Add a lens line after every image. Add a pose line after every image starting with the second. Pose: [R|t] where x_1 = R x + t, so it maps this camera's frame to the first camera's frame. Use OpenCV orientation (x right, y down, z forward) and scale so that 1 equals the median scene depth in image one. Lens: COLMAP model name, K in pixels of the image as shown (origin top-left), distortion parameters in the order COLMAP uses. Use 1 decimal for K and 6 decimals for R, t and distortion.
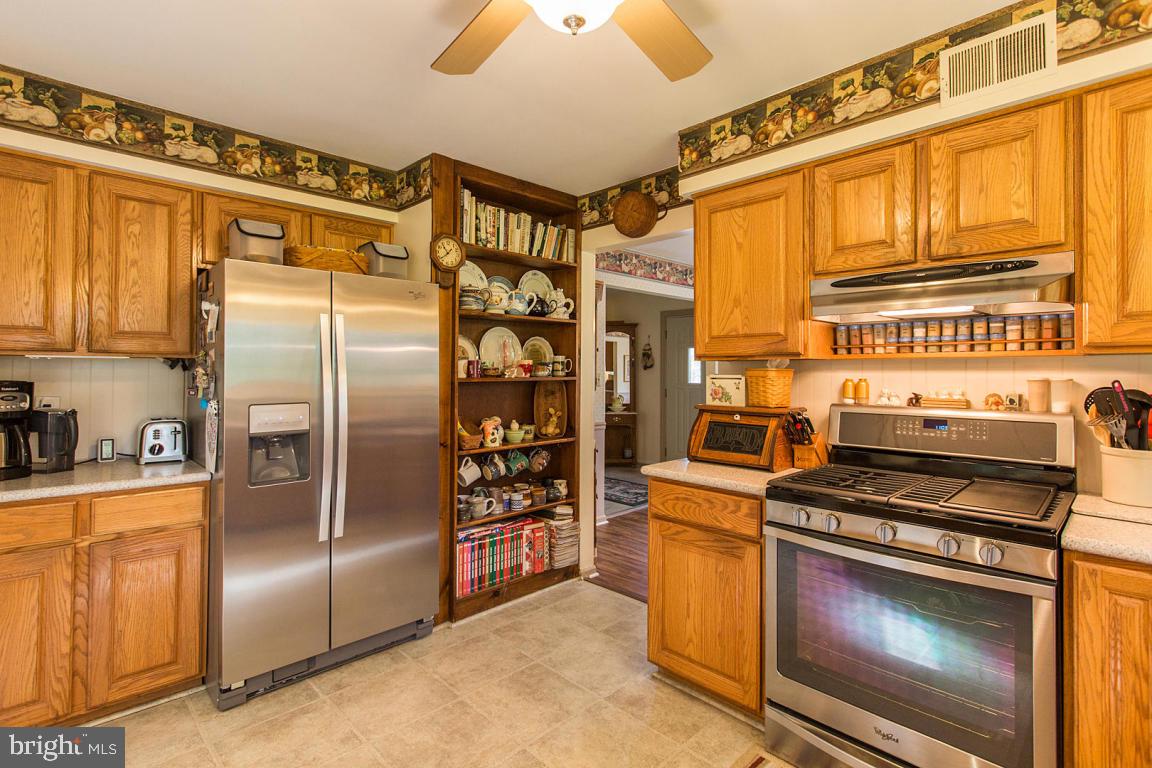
lens RADIAL K [[544.6, 0, 575.2], [0, 544.6, 367.2], [0, 0, 1]] dist [0.006122, -0.001057]
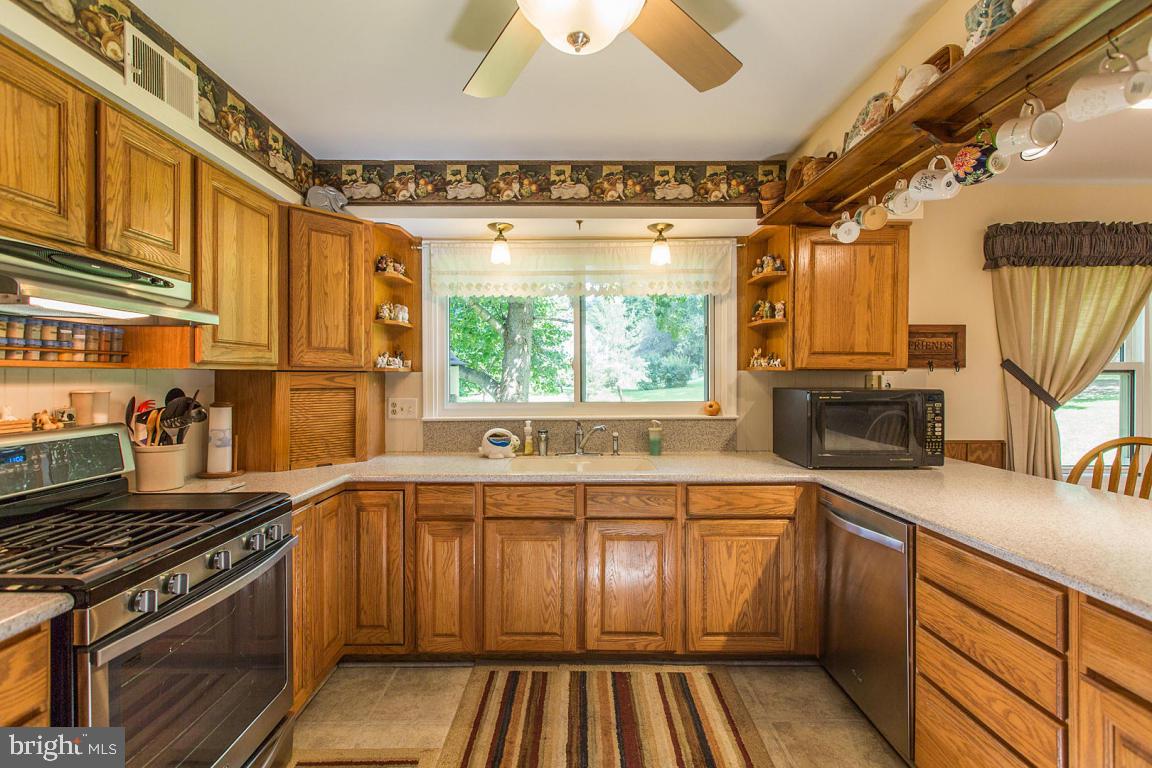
lens RADIAL K [[517.8, 0, 575.5], [0, 517.8, 379.1], [0, 0, 1]] dist [0.003052, -0.000189]
pose [[-0.722201, -0.007743, 0.691640, -0.335429], [-0.008824, 0.999959, 0.001981, -0.007935], [-0.691627, -0.004672, -0.722240, 0.854480]]
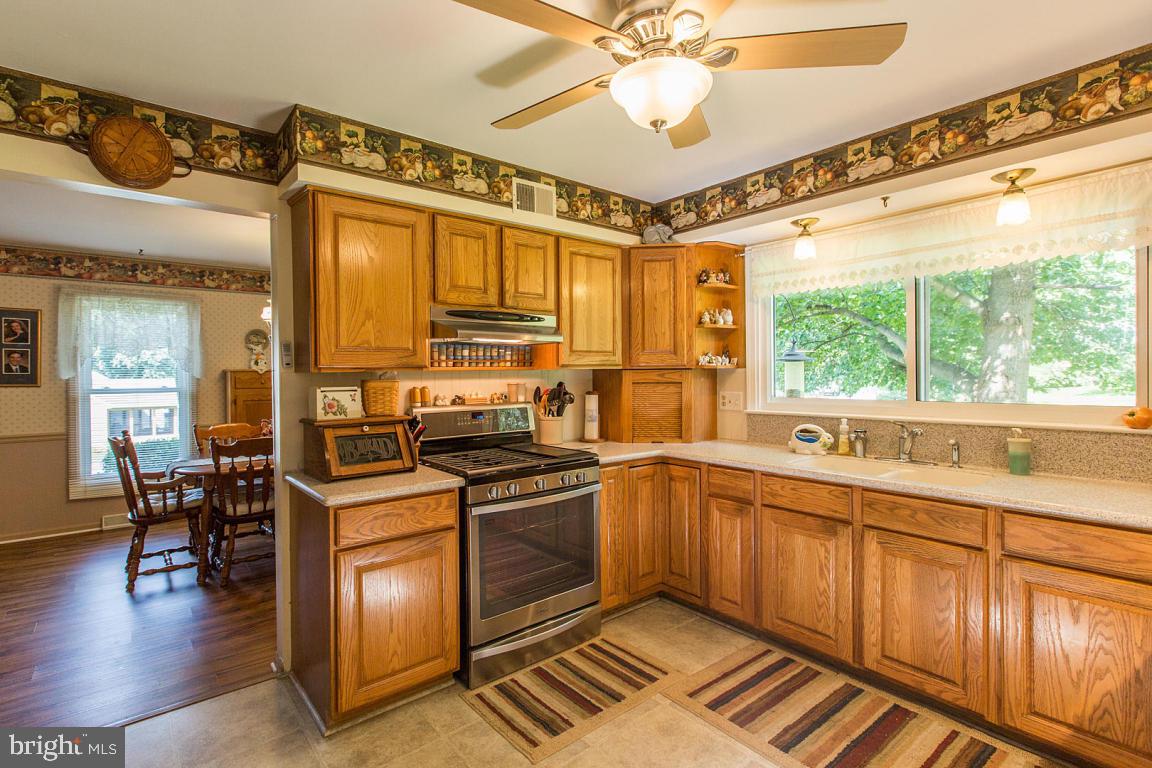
lens RADIAL K [[544.6, 0, 548.4], [0, 544.6, 378.4], [0, 0, 1]] dist [0.006122, -0.001057]
pose [[0.102529, -0.016837, 0.994587, -0.691739], [0.001884, 0.999858, 0.016732, -0.017925], [-0.994728, 0.000158, 0.102546, 0.572733]]
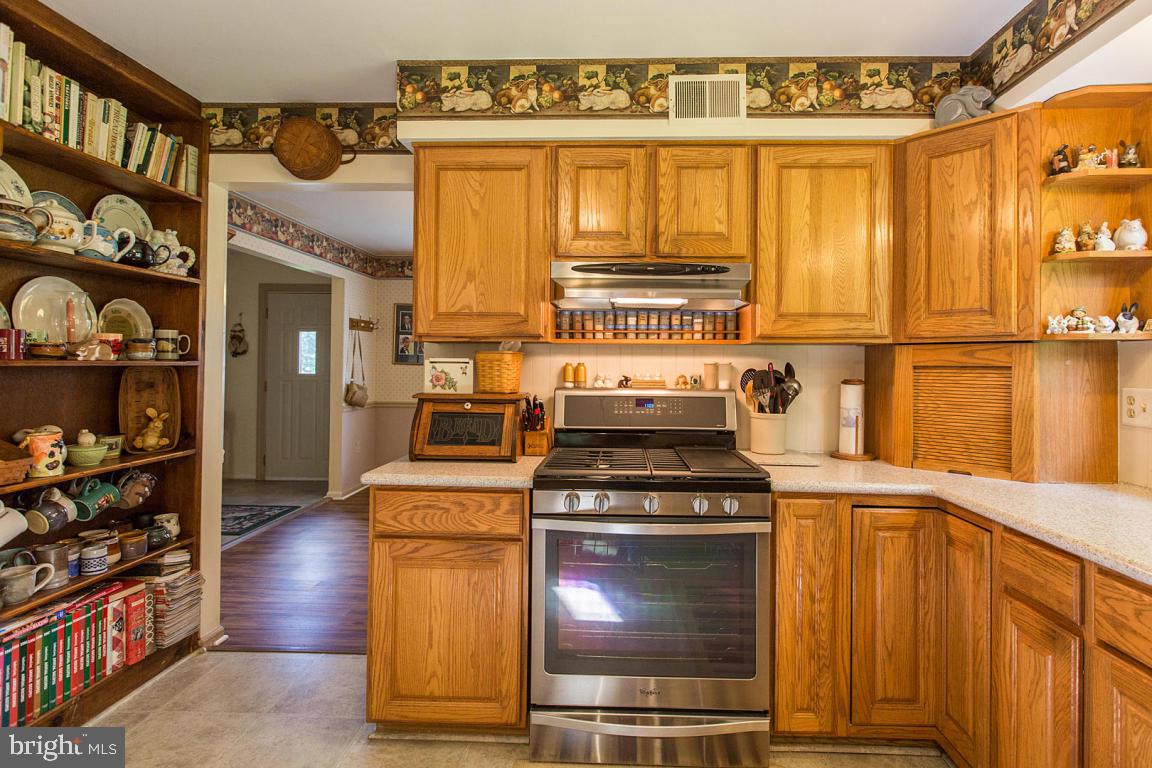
lens RADIAL K [[575.2, 0, 600.0], [0, 575.2, 359.8], [0, 0, 1]] dist [-0.000806, -0.001439]
pose [[0.720899, 0.011473, 0.692945, -0.203494], [-0.012550, 0.999915, -0.003499, 0.018134], [-0.692927, -0.006174, 0.720982, 0.179407]]
